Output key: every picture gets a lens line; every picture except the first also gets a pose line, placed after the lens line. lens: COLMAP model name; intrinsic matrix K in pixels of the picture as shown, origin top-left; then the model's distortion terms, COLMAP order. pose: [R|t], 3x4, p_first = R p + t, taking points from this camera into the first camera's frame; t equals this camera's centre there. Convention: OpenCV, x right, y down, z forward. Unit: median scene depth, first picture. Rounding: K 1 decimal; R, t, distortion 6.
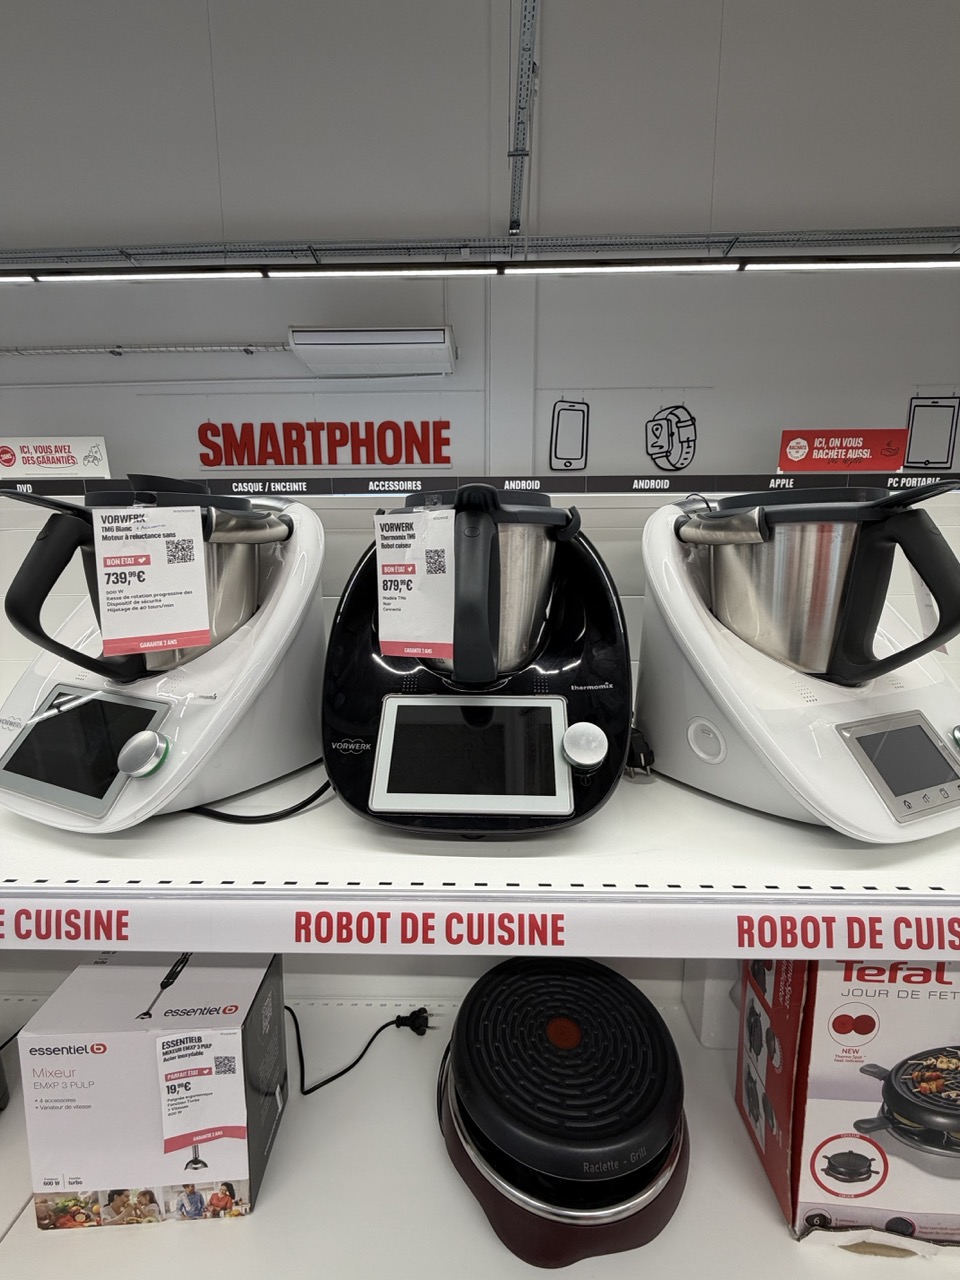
lens RADIAL K [[517.7, 0, 480.0], [0, 517.7, 640.0], [0, 0, 1]] dist [0.001411, 0.000105]
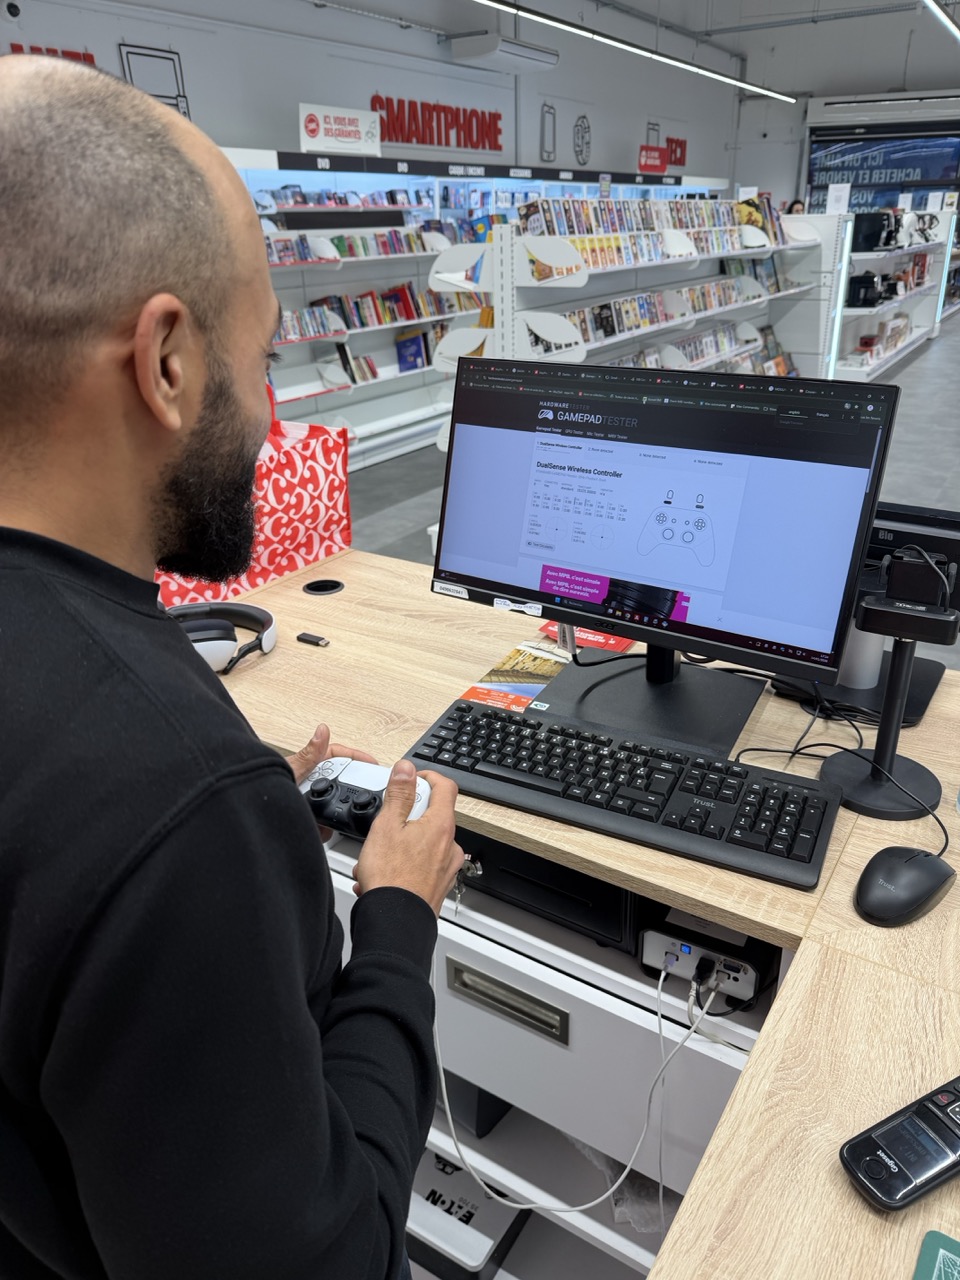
lens RADIAL K [[898.6, 0, 480.0], [0, 898.6, 640.0], [0, 0, 1]] dist [0.037645, -0.056977]
pose [[0.517453, -0.367739, 0.772664, -2.211237], [0.163429, 0.928799, 0.332601, 0.018614], [-0.839960, -0.045830, 0.540709, -0.182744]]
